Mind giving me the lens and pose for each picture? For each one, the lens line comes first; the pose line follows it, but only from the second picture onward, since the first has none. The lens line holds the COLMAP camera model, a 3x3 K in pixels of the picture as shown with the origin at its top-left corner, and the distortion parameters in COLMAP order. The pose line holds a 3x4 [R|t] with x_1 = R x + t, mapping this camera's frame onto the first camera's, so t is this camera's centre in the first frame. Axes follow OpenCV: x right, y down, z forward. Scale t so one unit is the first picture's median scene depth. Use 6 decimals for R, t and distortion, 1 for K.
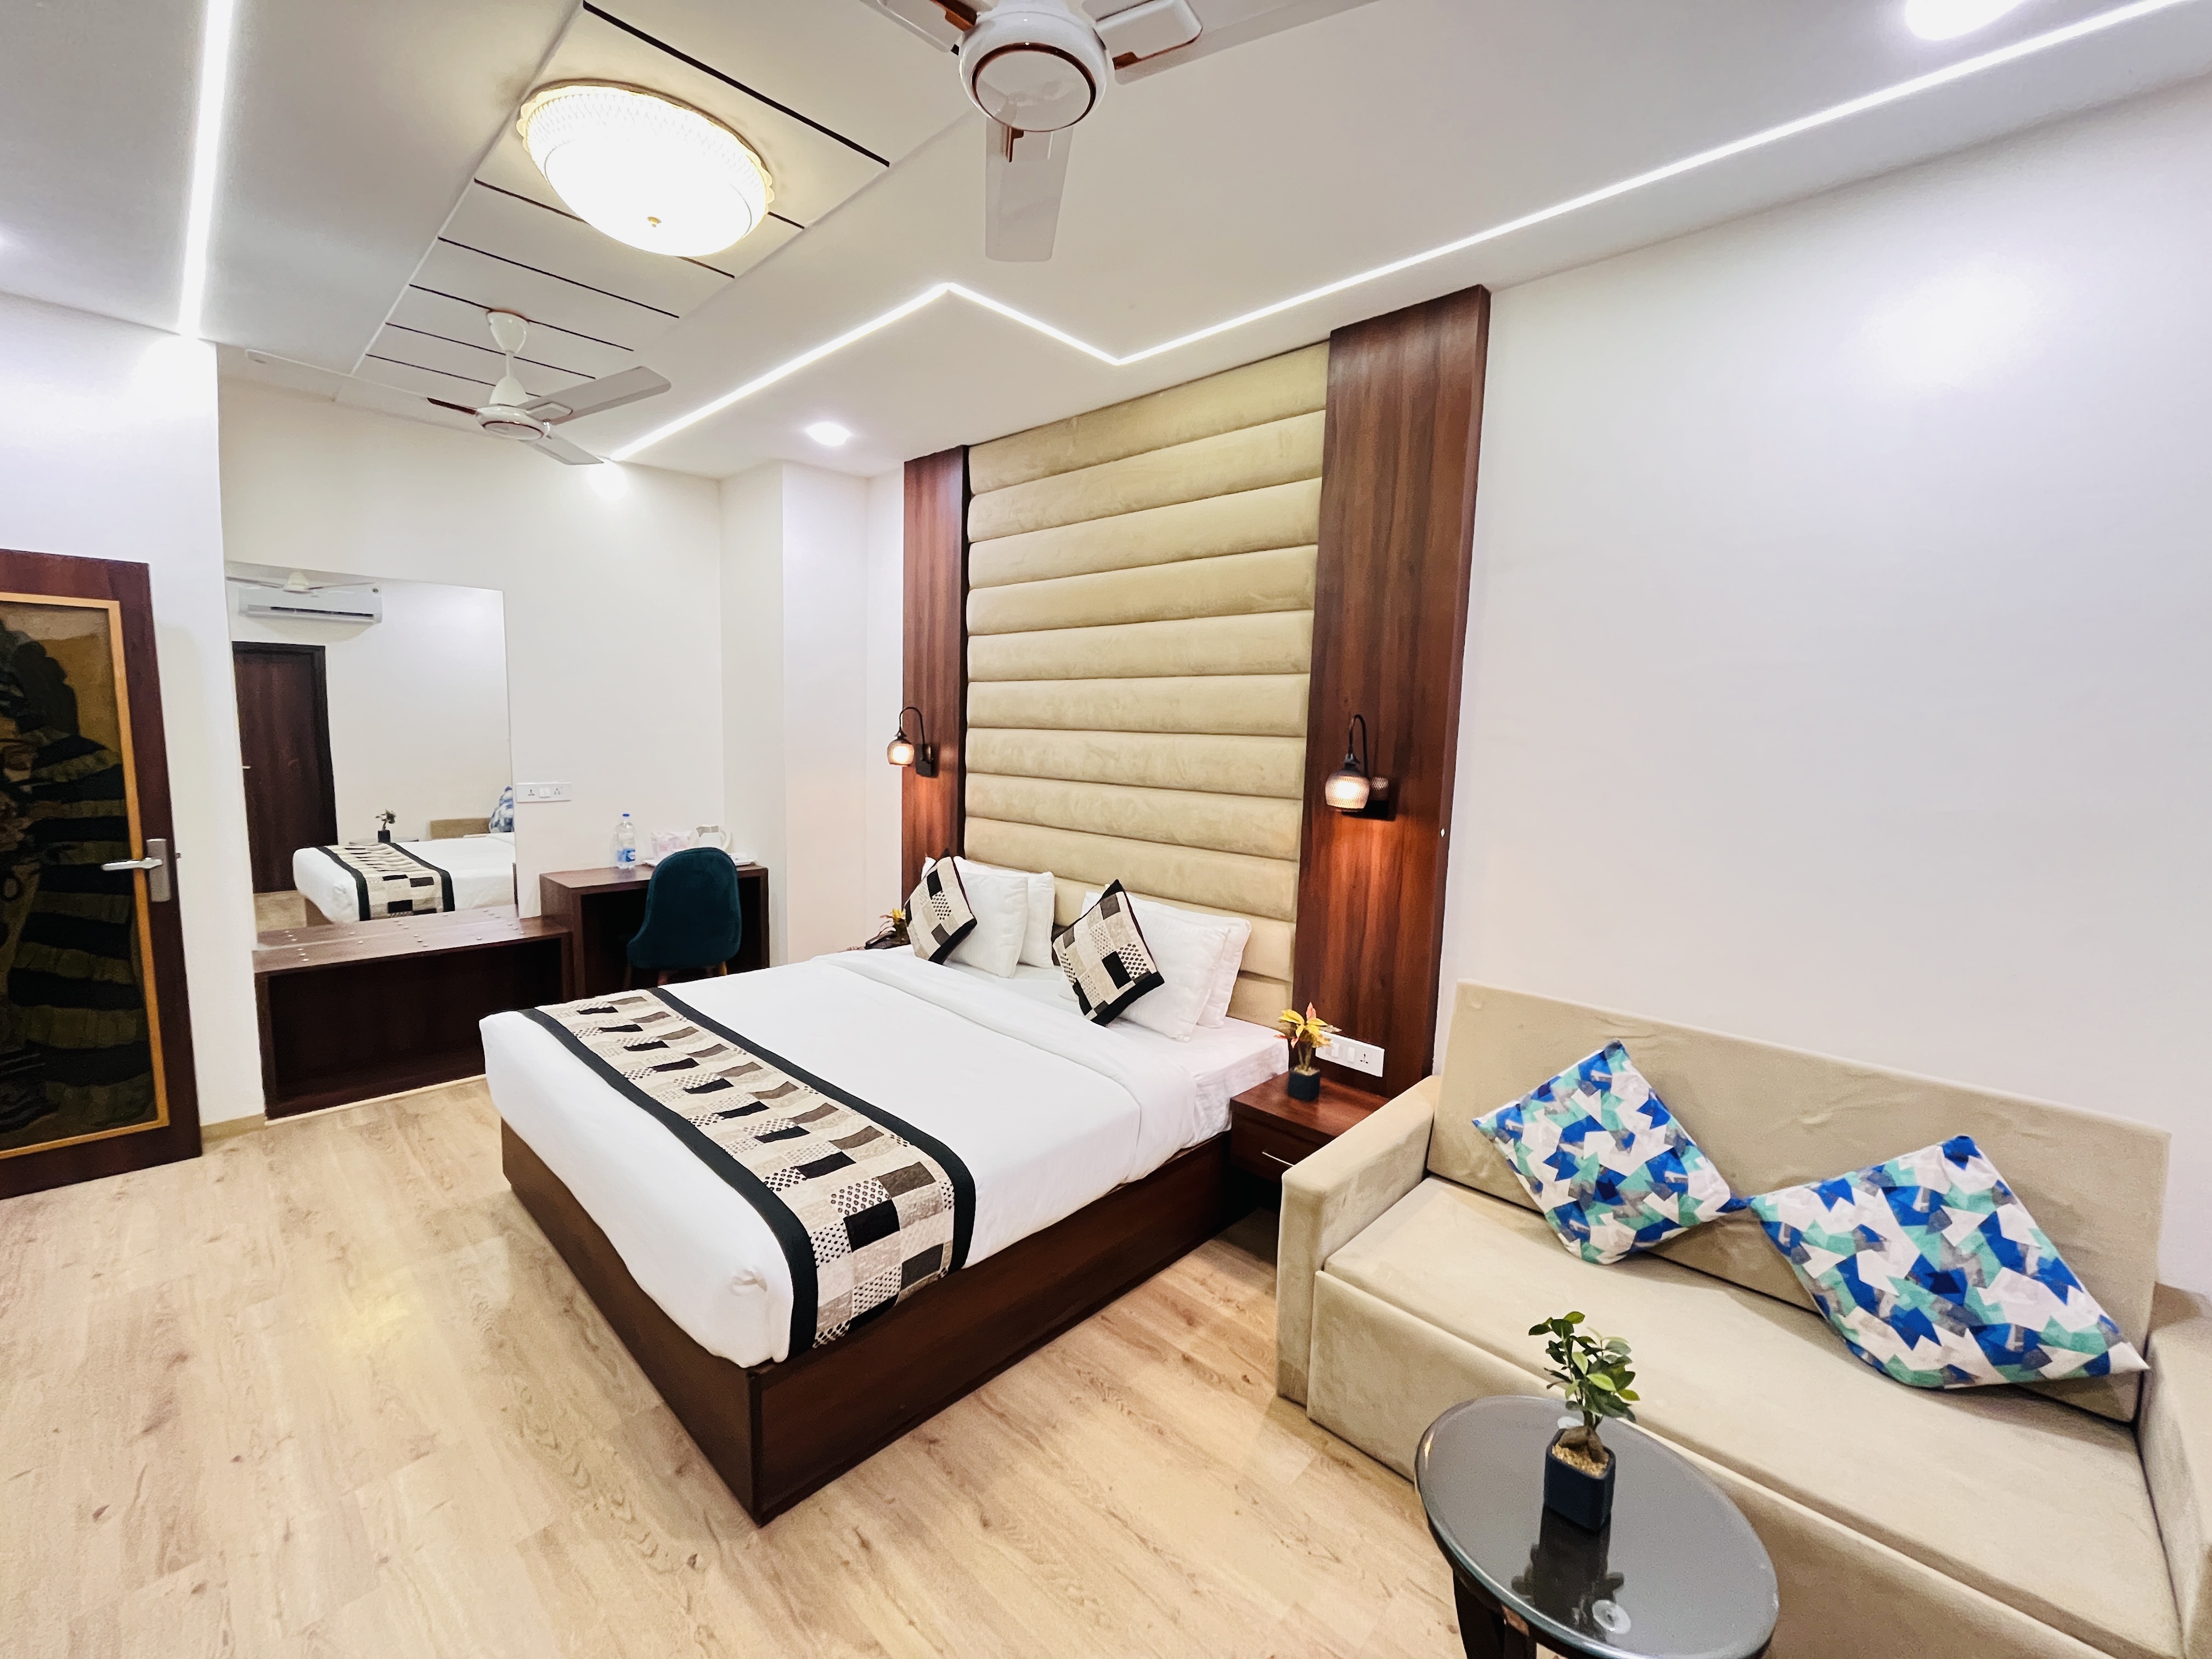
lens RADIAL K [[891.7, 0, 1103.5], [0, 891.7, 828.8], [0, 0, 1]] dist [-0.008968, -0.000382]
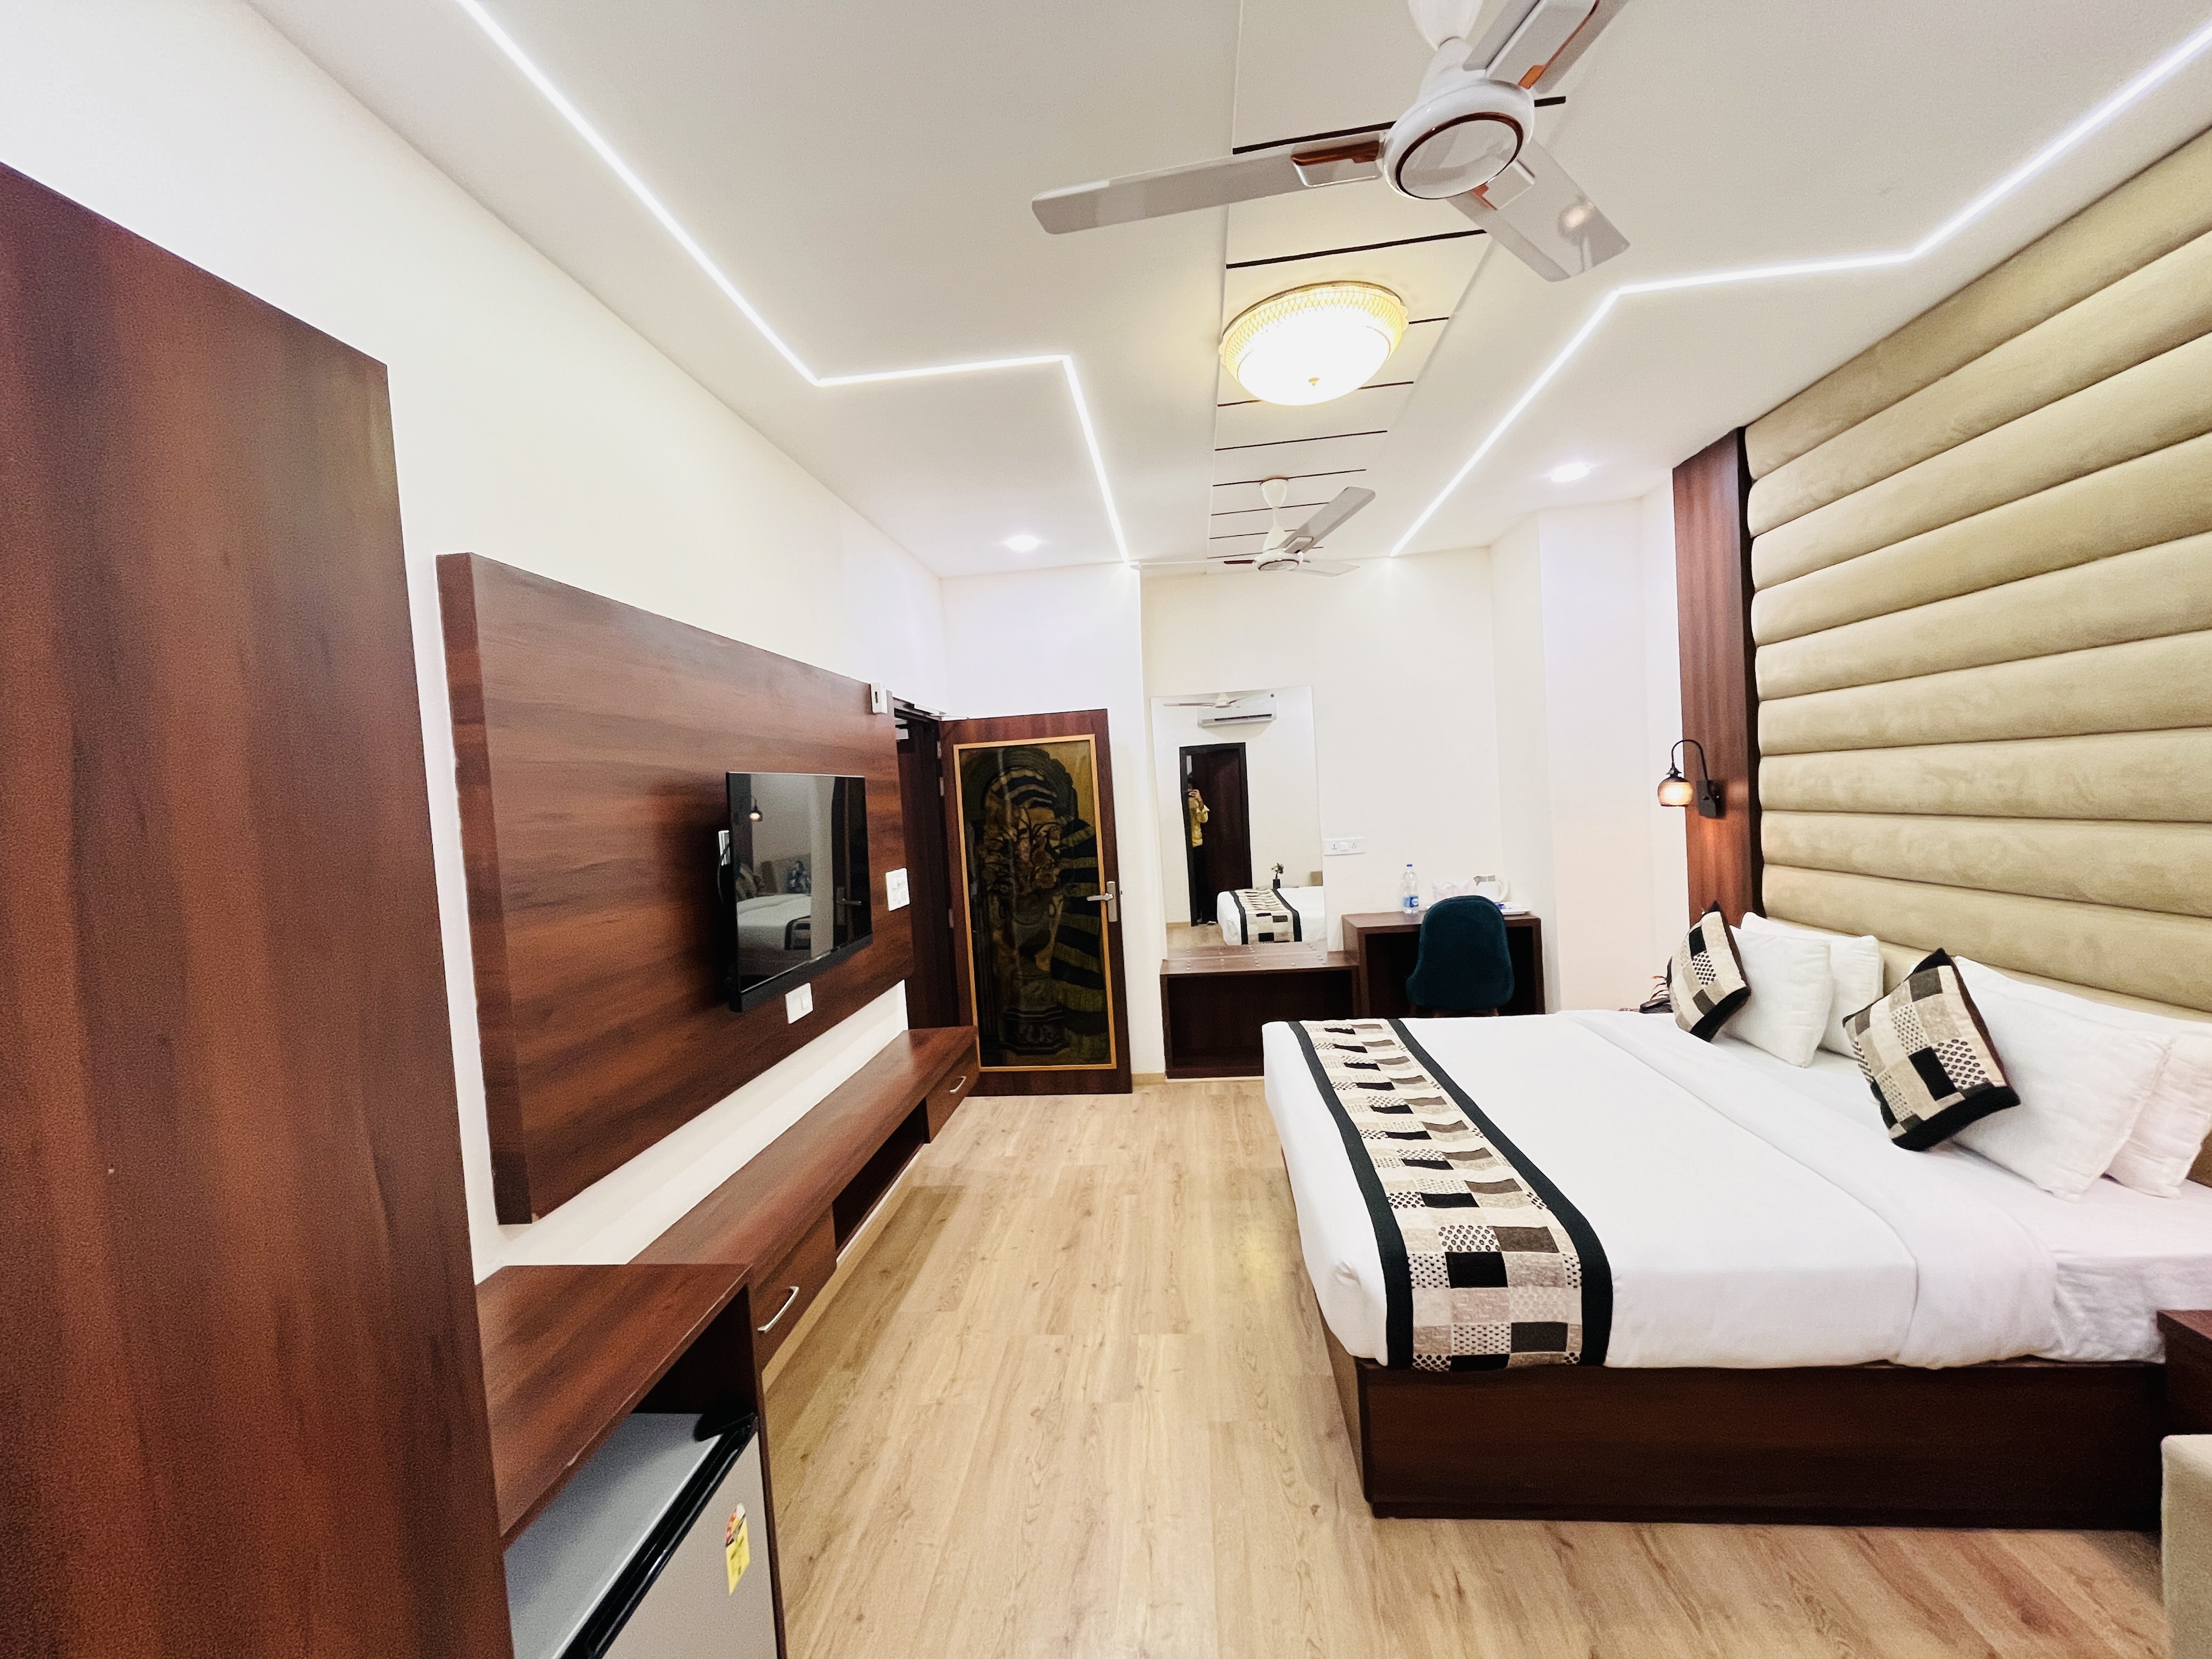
lens RADIAL K [[891.7, 0, 1103.5], [0, 891.7, 828.8], [0, 0, 1]] dist [-0.008968, -0.000382]
pose [[0.607320, -0.039196, -0.793490, 0.182044], [-0.007686, 0.998446, -0.055203, 0.005501], [0.794420, 0.039625, 0.606075, 0.026763]]
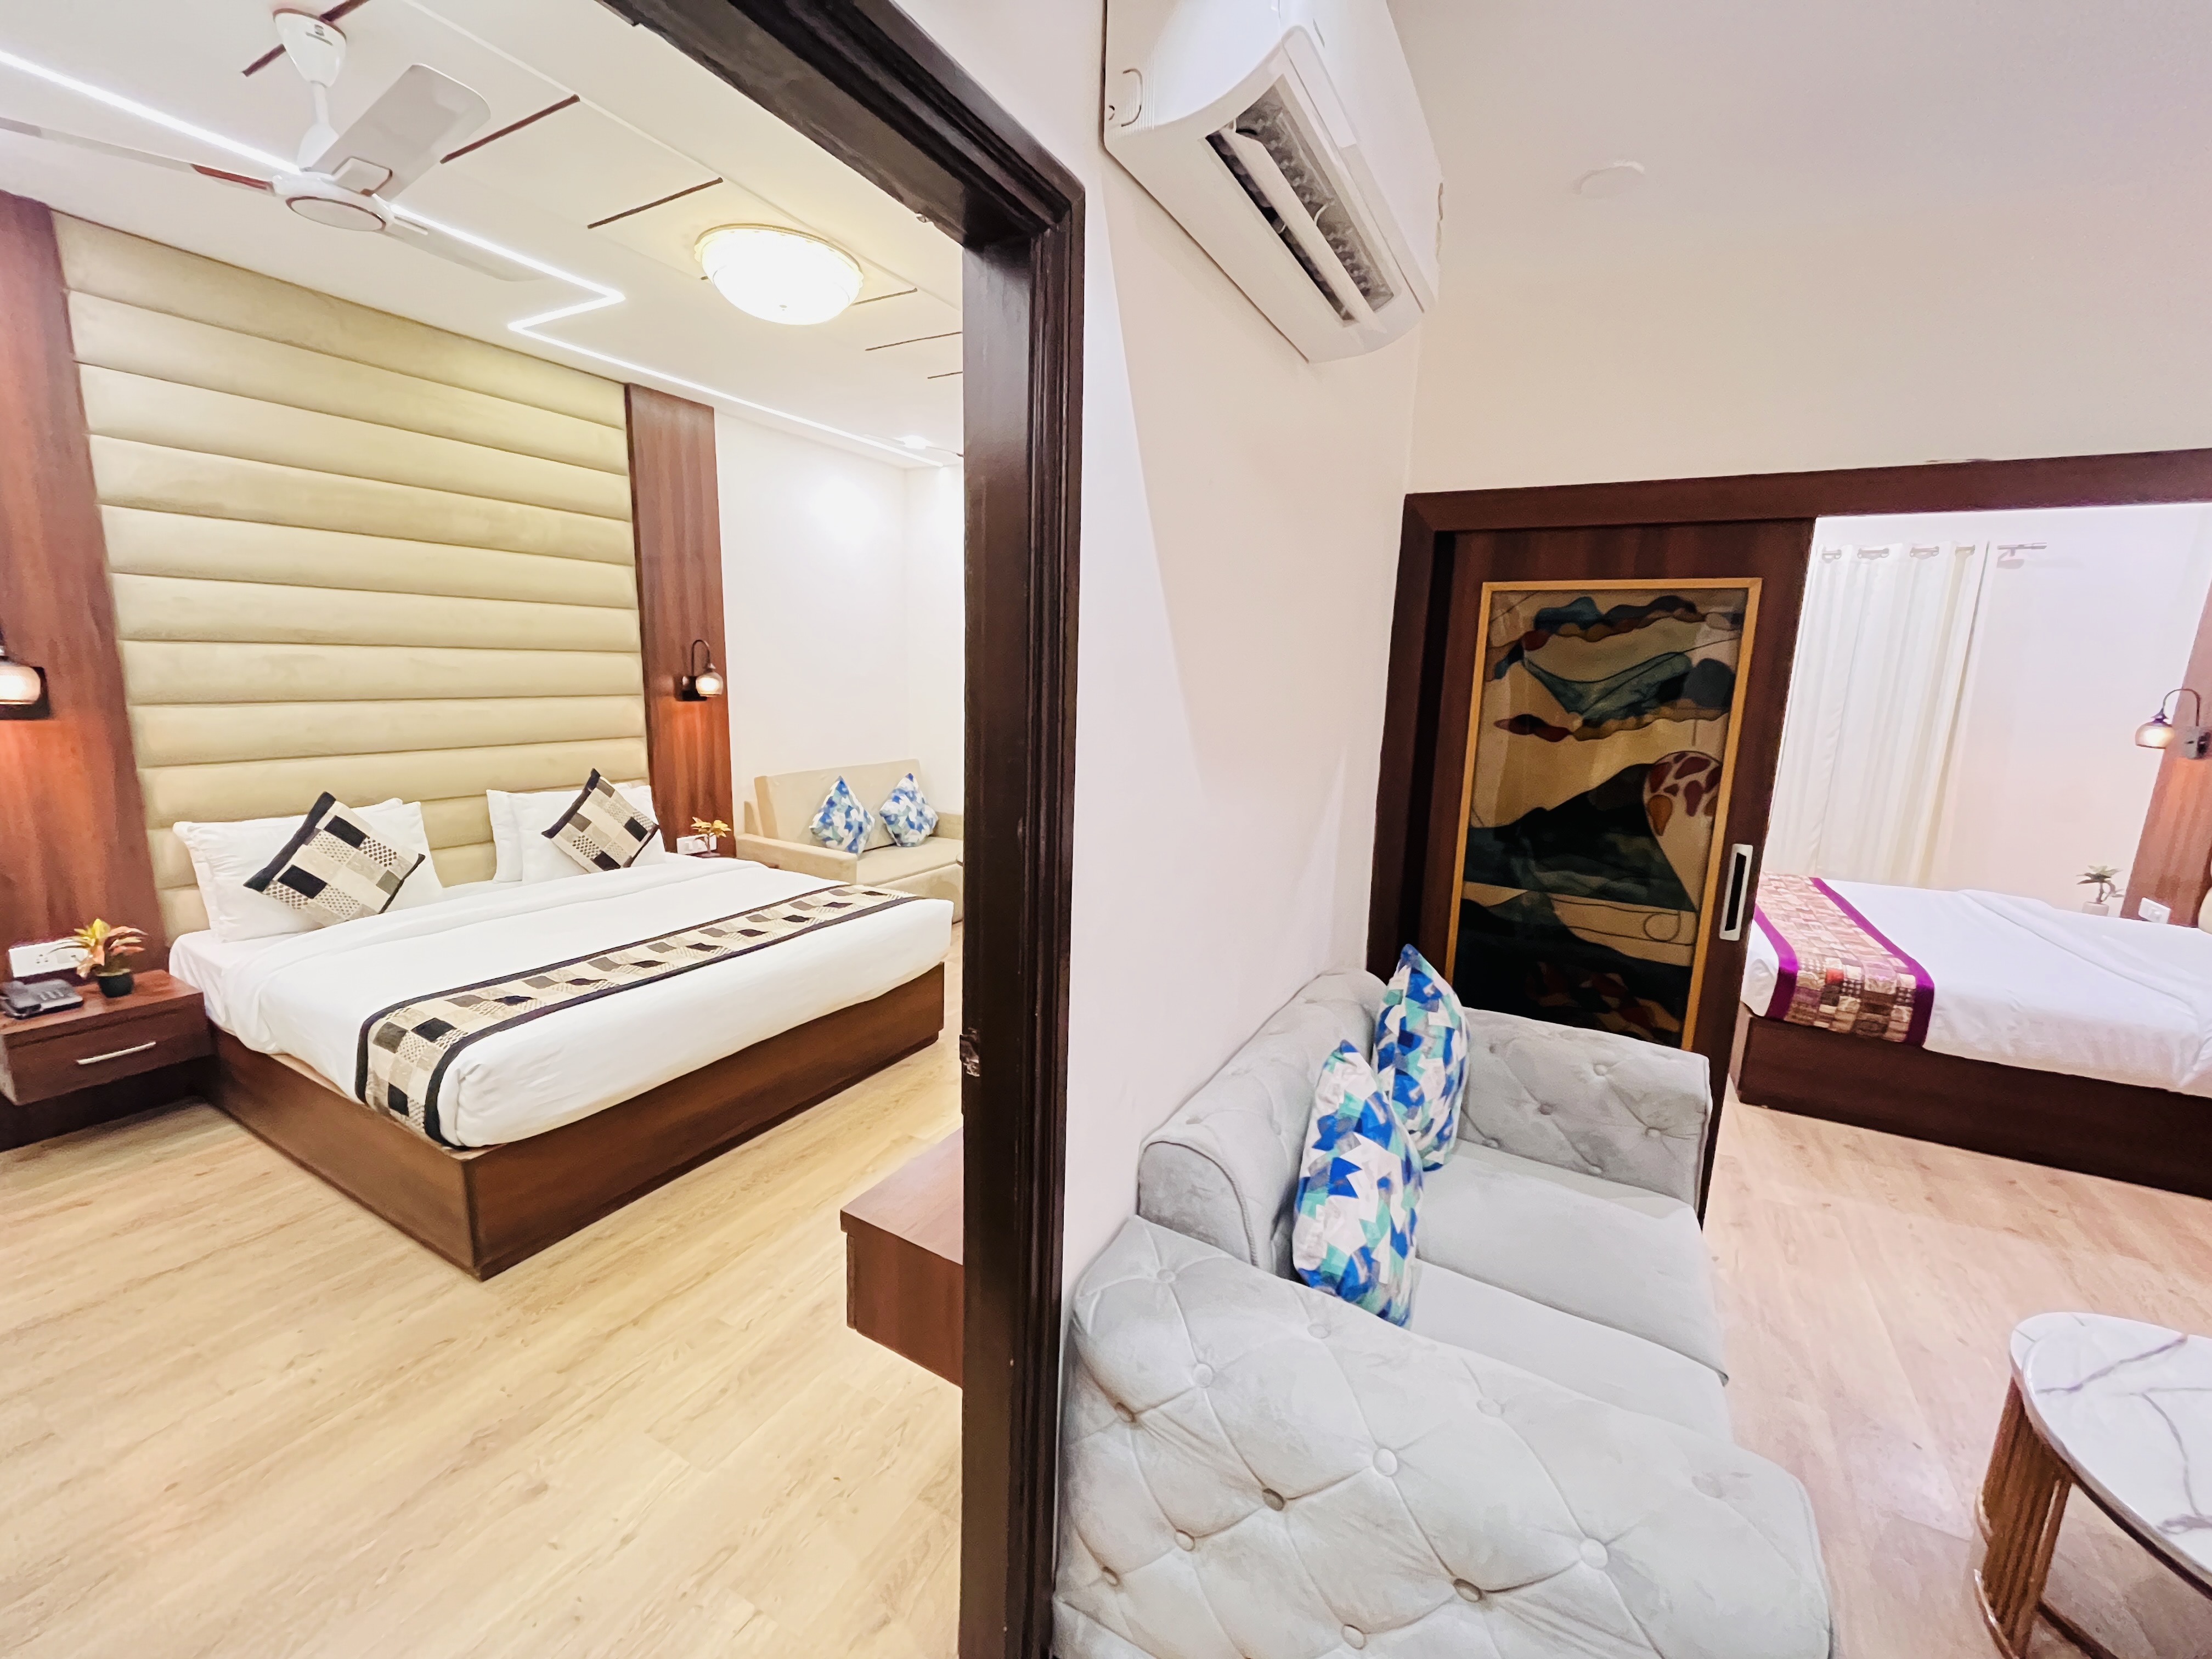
lens RADIAL K [[900.1, 0, 1106.0], [0, 900.1, 829.5], [0, 0, 1]] dist [-0.004249, -0.000352]
pose [[-0.247040, -0.207430, 0.946543, -1.451922], [0.074054, 0.969921, 0.231881, -0.104181], [-0.966171, 0.127380, -0.224248, 0.615294]]
